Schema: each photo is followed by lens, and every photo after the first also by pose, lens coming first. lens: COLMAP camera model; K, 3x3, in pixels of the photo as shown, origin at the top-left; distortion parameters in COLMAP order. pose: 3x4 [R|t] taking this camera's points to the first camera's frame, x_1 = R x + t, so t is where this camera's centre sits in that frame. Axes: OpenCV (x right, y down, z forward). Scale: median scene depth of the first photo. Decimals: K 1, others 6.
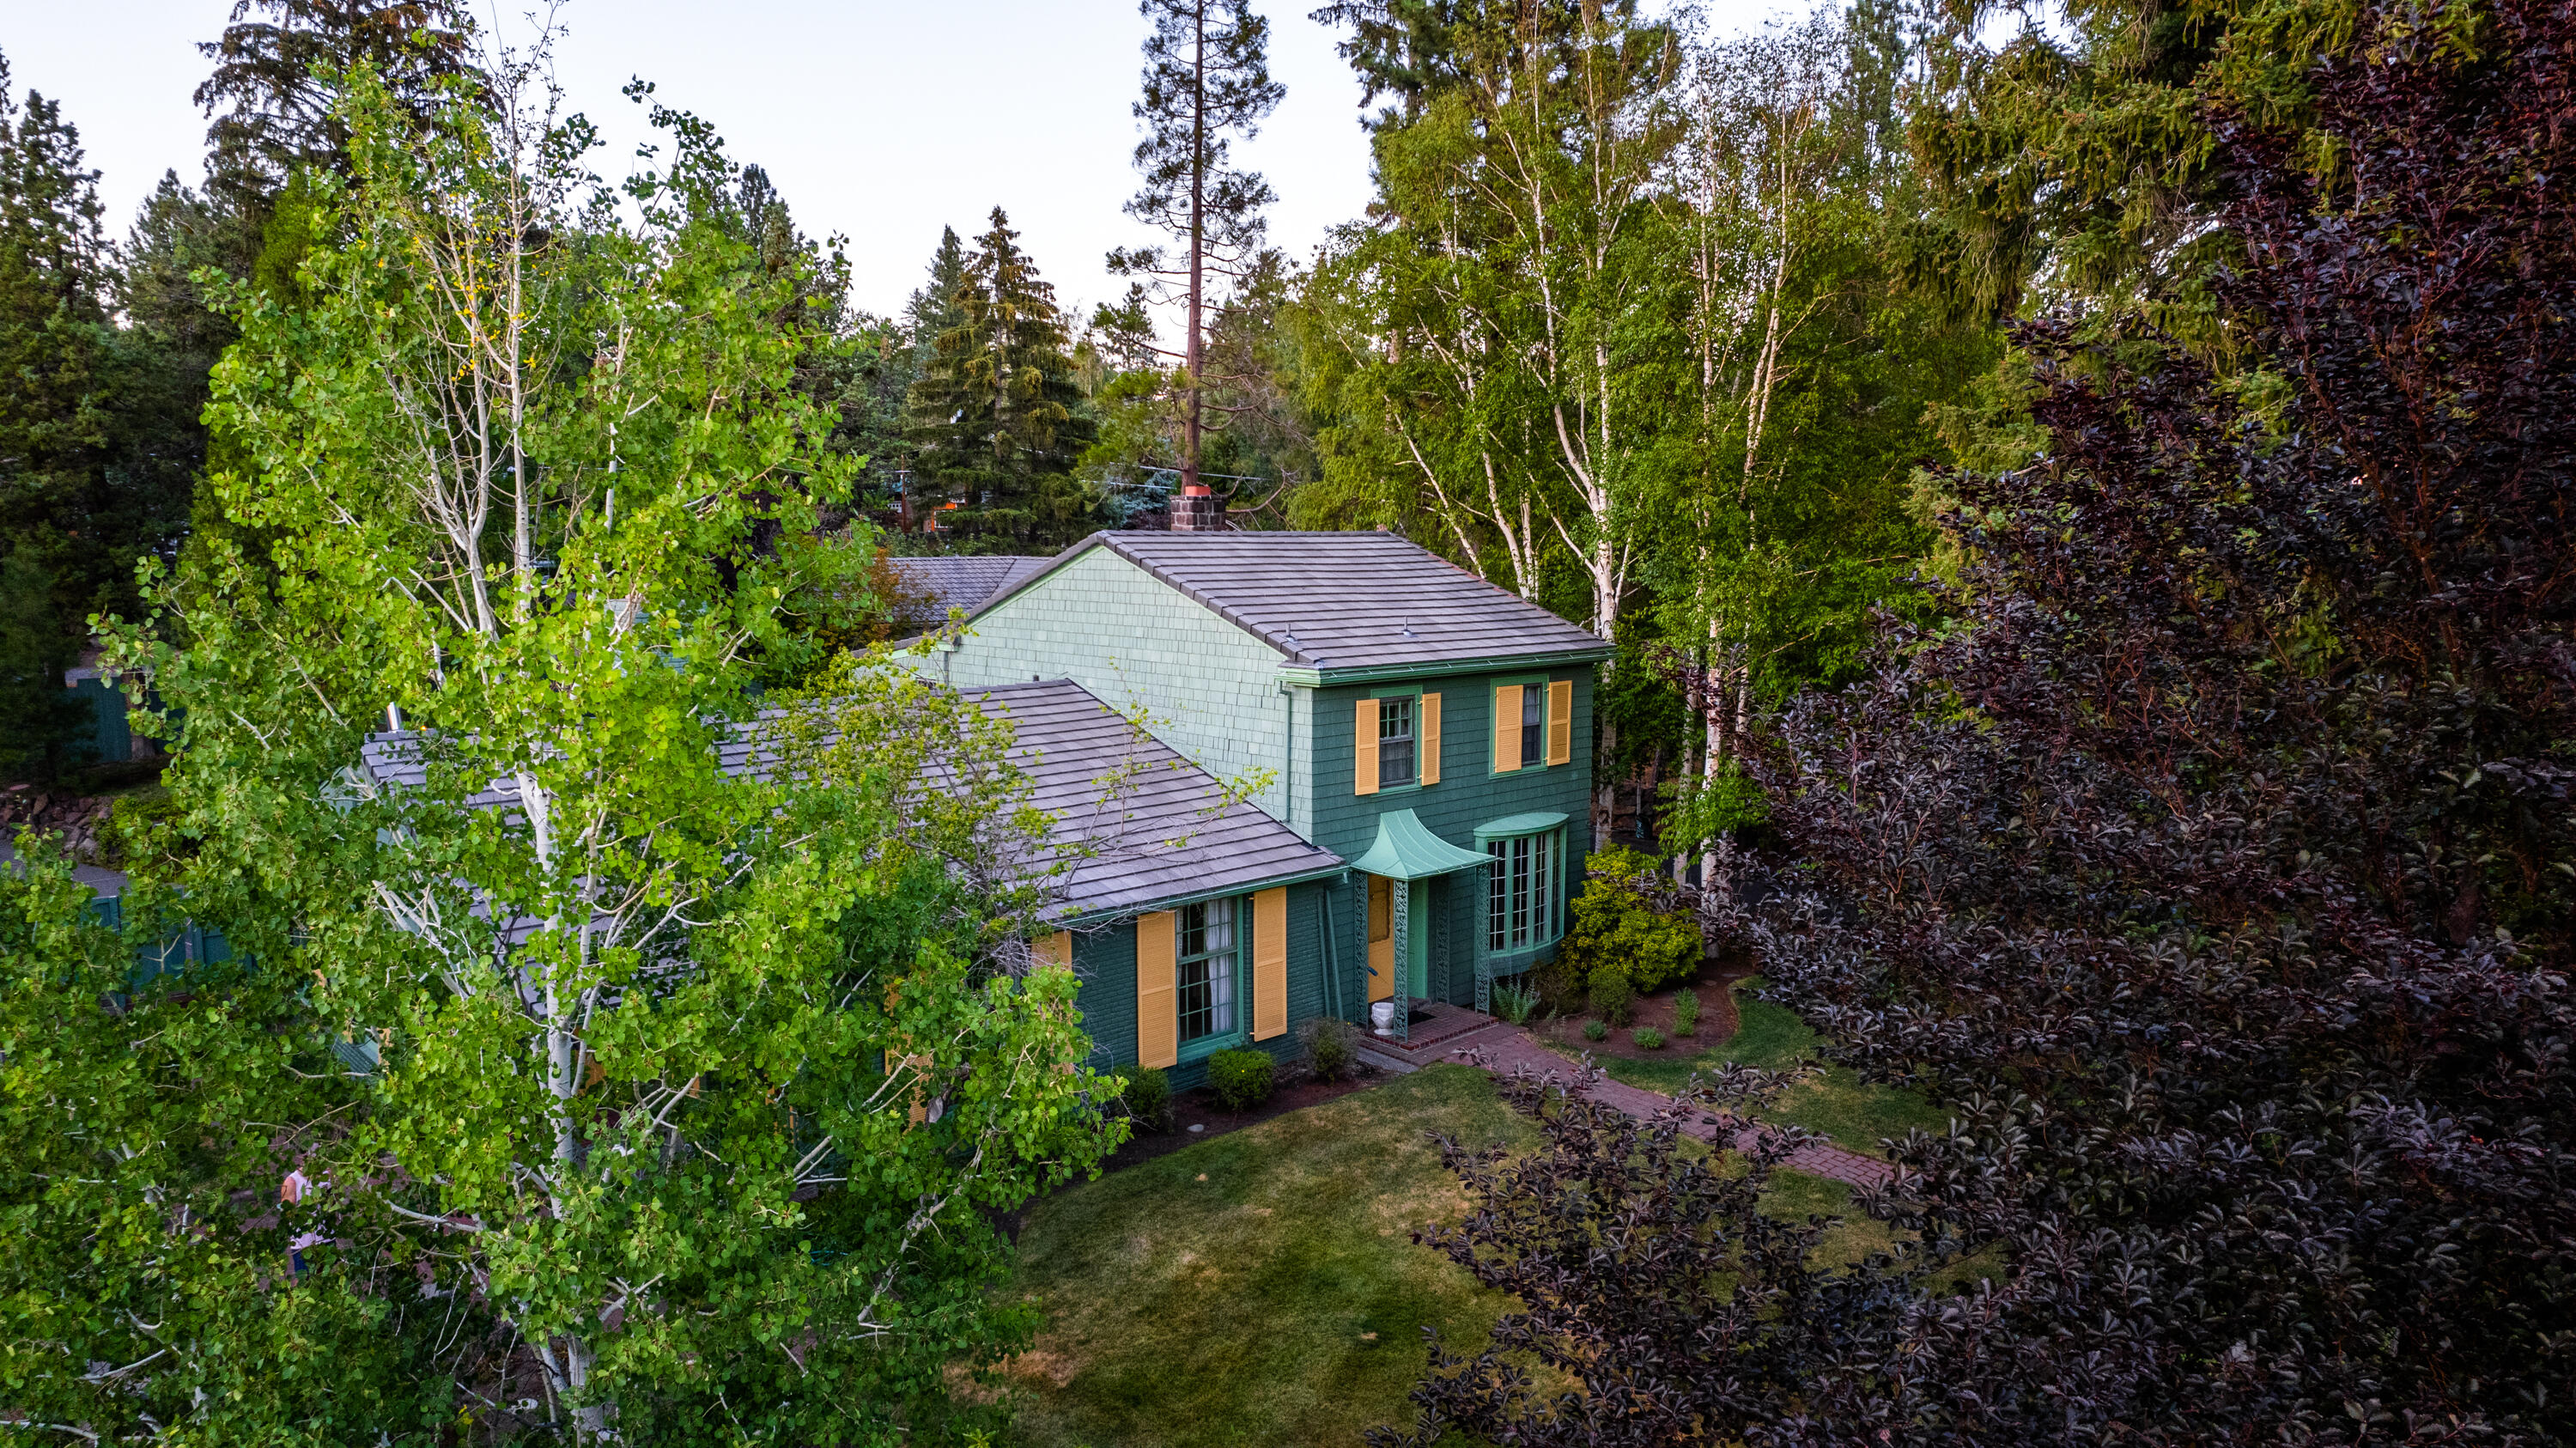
lens RADIAL K [[1705.3, 0, 1288.0], [0, 1705.3, 724.0], [0, 0, 1]] dist [-0.005034, 0.000624]
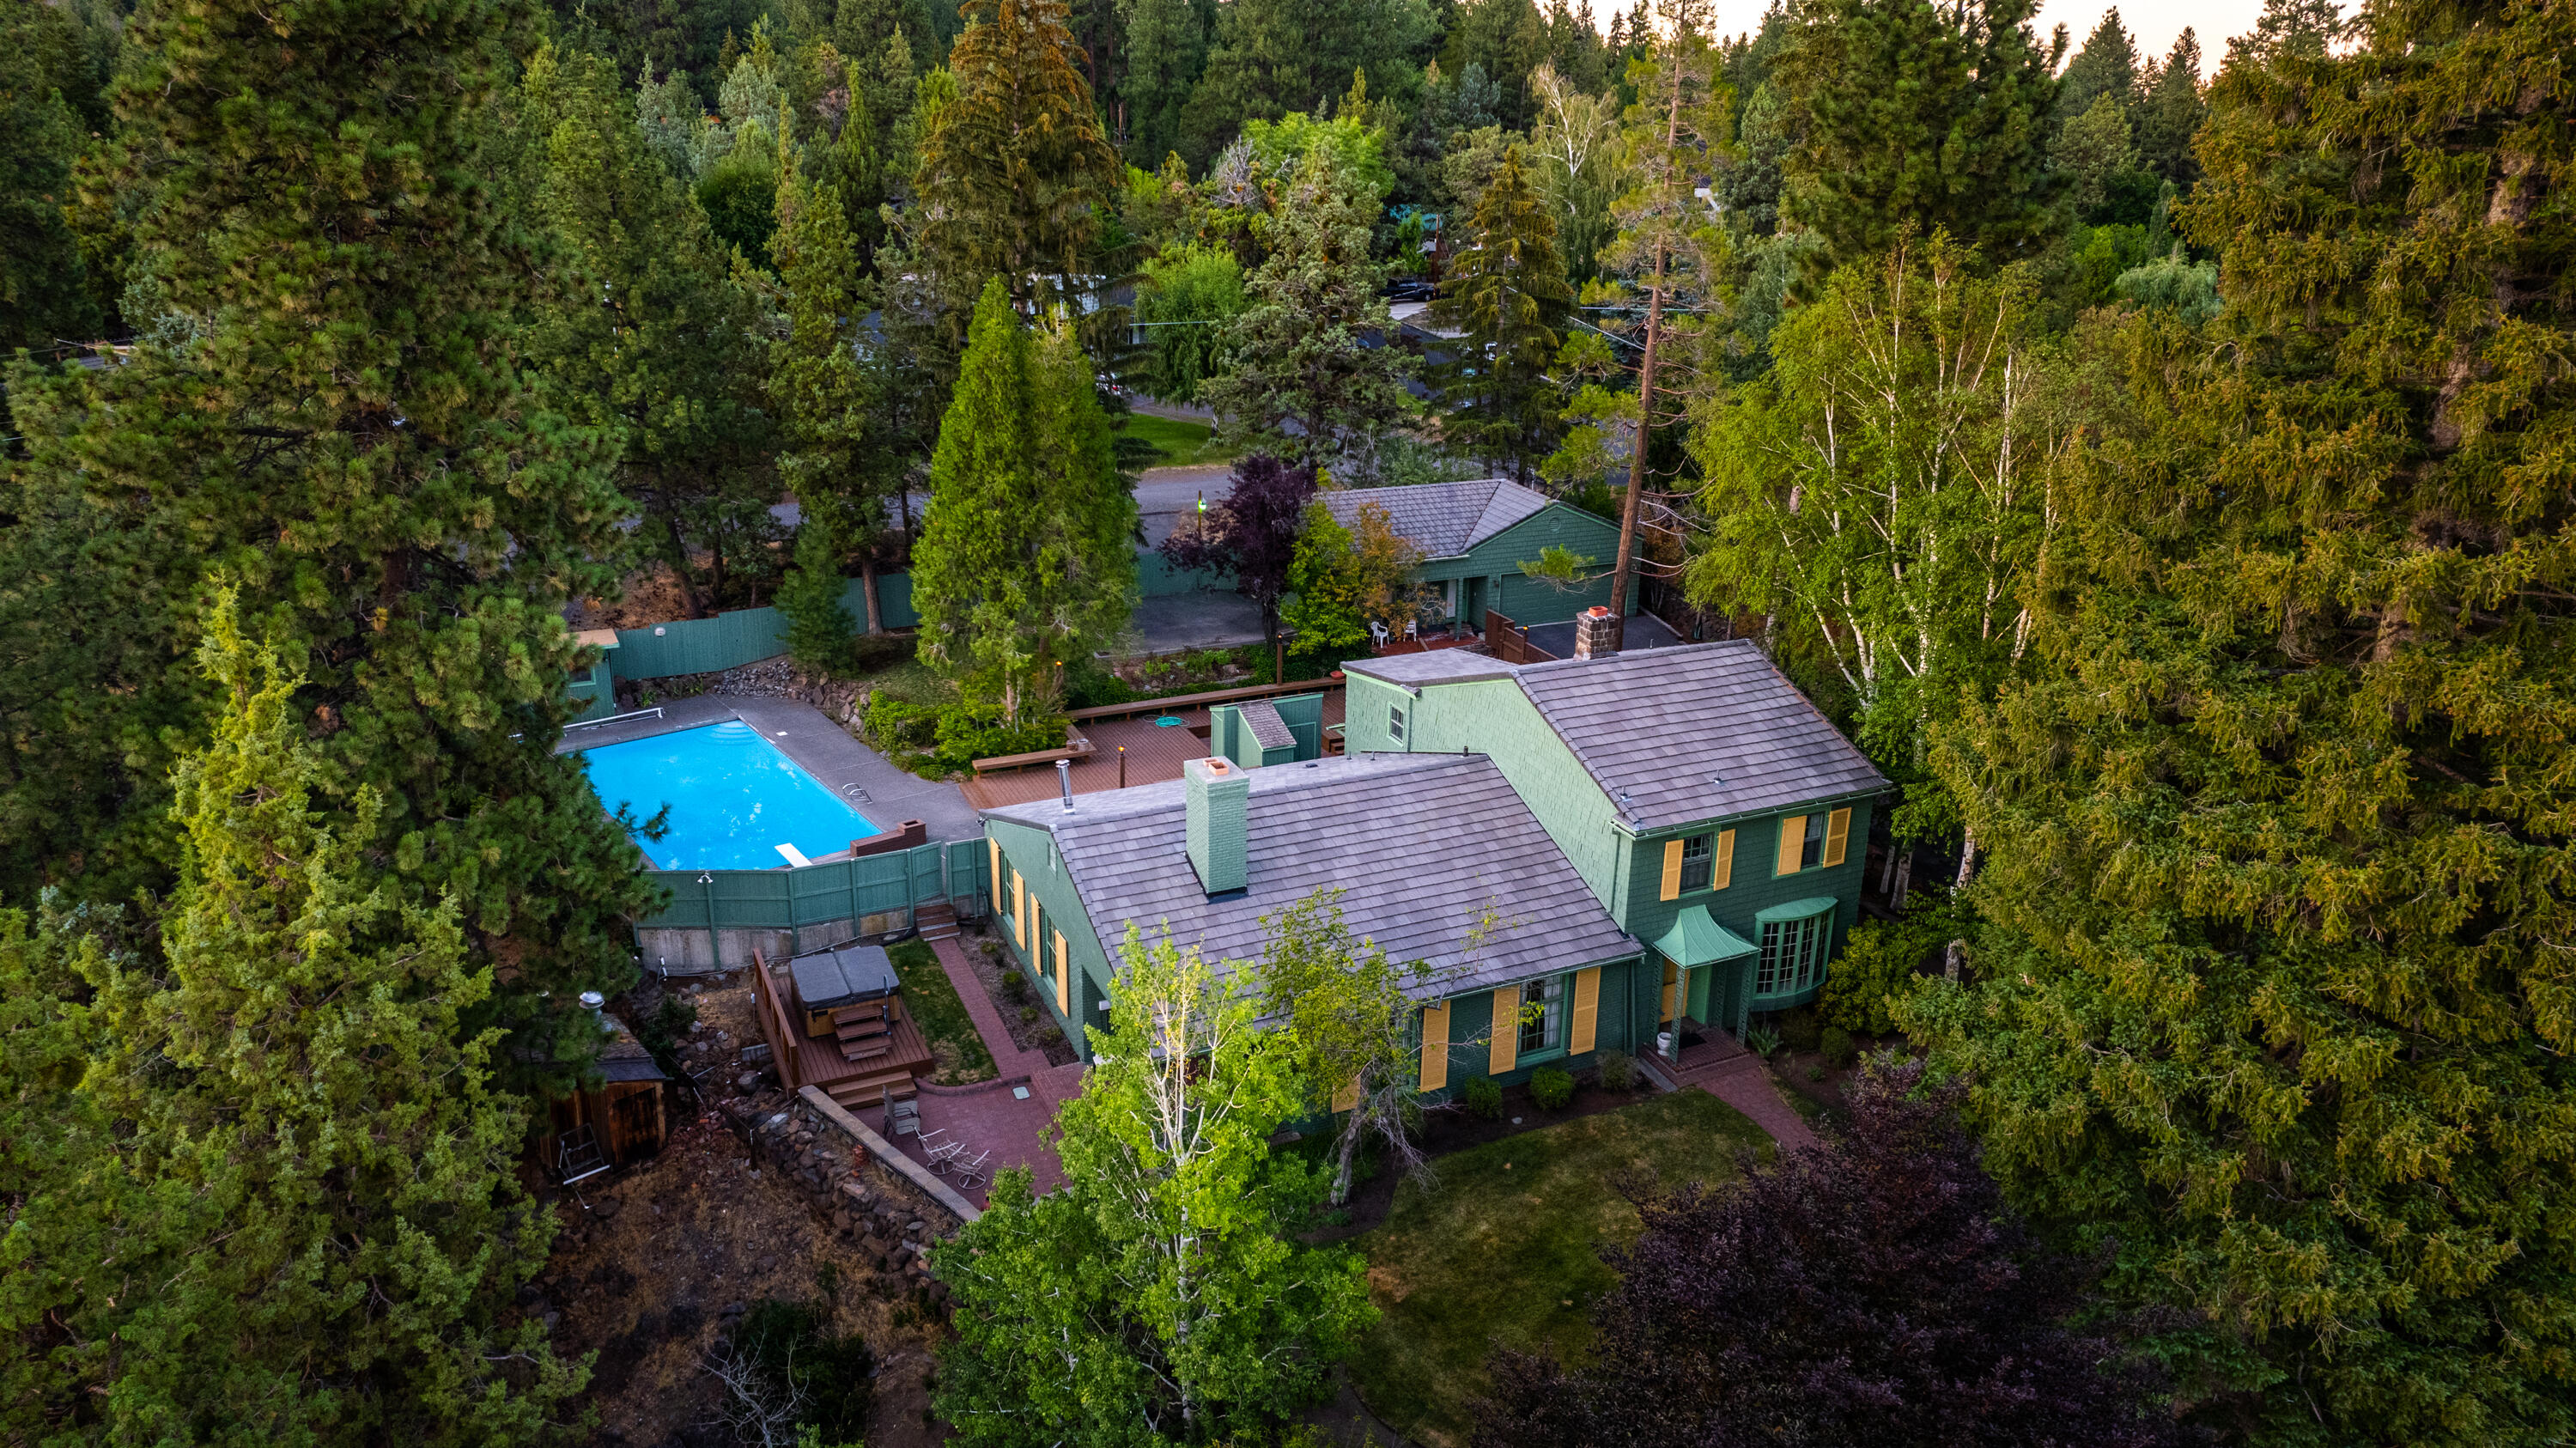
lens RADIAL K [[1705.3, 0, 1288.0], [0, 1705.3, 724.0], [0, 0, 1]] dist [-0.005034, 0.000624]
pose [[0.950816, 0.117373, -0.286656, 0.138921], [-0.057827, 0.976419, 0.207995, -0.396958], [0.304310, -0.181189, 0.935183, -0.447669]]
